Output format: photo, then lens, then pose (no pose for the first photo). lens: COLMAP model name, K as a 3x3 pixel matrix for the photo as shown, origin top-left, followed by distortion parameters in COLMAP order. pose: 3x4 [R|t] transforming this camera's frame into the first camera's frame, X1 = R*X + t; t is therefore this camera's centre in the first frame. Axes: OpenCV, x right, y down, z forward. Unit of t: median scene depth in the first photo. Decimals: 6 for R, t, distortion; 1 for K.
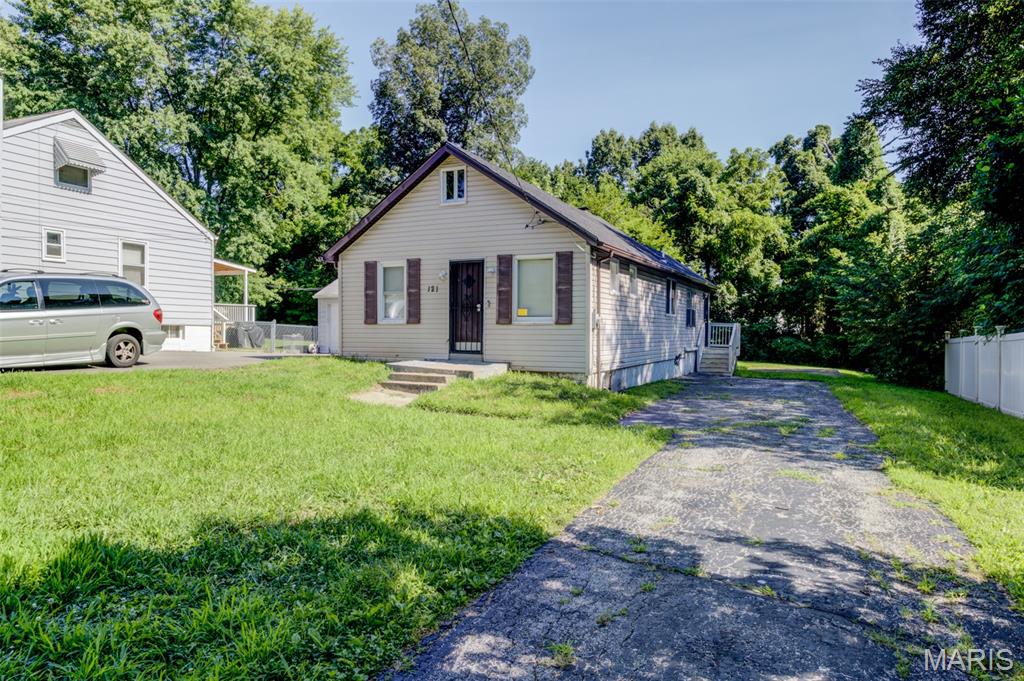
lens RADIAL K [[663.3, 0, 512.2], [0, 663.3, 339.4], [0, 0, 1]] dist [0.002724, 0.004164]
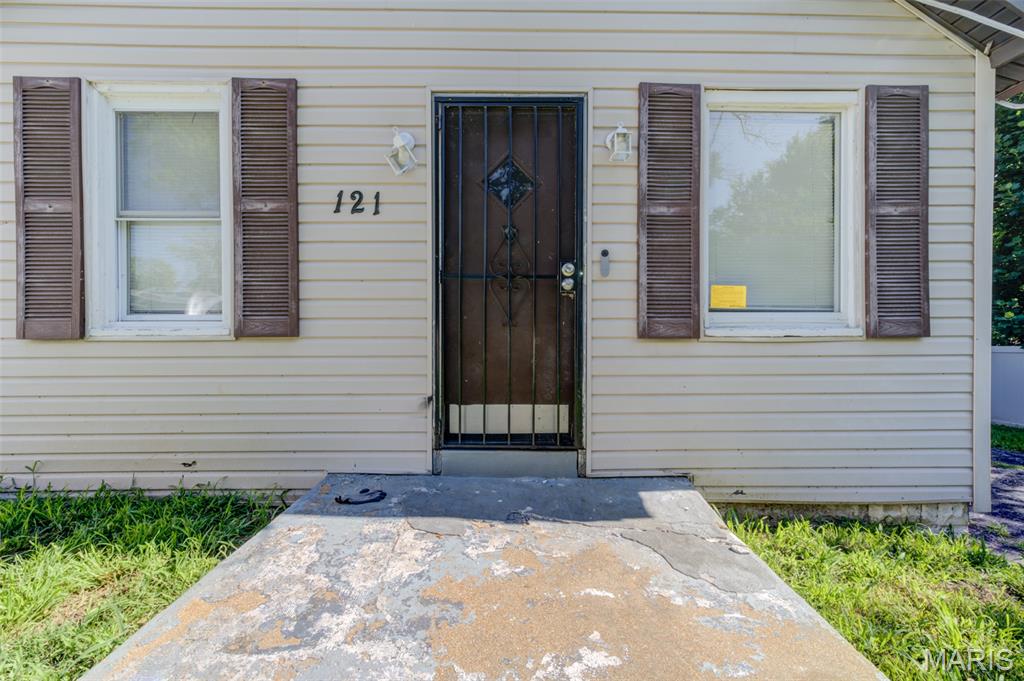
lens RADIAL K [[400.2, 0, 512.6], [0, 400.2, 332.7], [0, 0, 1]] dist [0.006244, -0.001540]
pose [[0.892909, -0.010140, 0.450122, -0.138319], [0.011427, 0.999935, -0.000142, -0.025086], [-0.450092, 0.005270, 0.892967, 0.846545]]
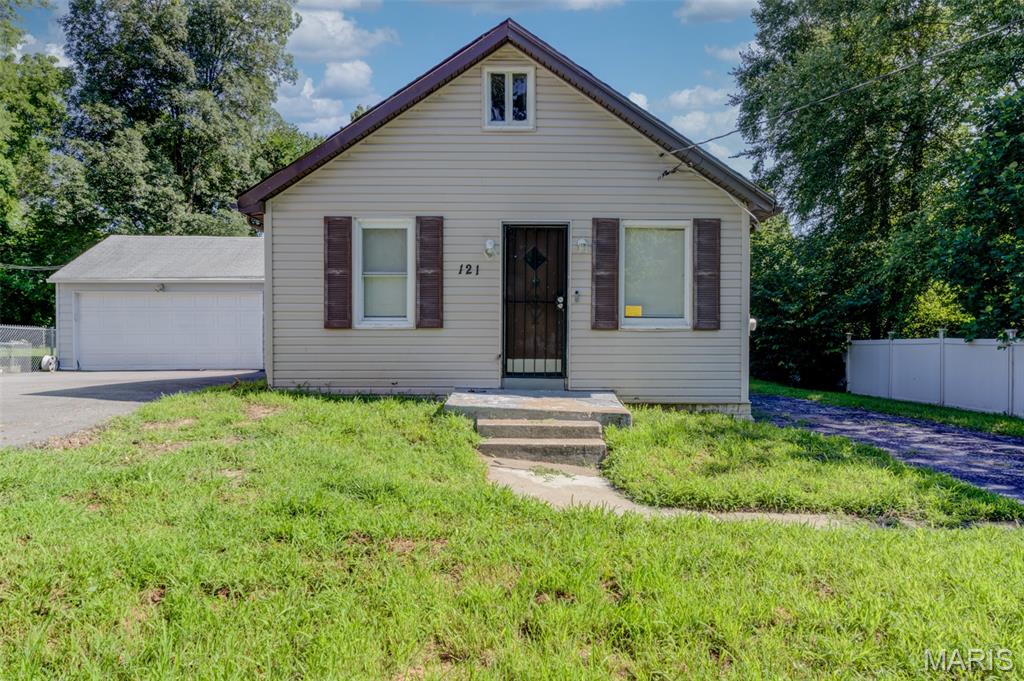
lens RADIAL K [[663.3, 0, 513.9], [0, 663.3, 340.2], [0, 0, 1]] dist [0.002724, 0.004164]
pose [[0.896421, -0.009013, 0.443113, -0.350746], [0.006516, 0.999953, 0.007156, -0.017342], [-0.443157, -0.003527, 0.896437, 0.460107]]
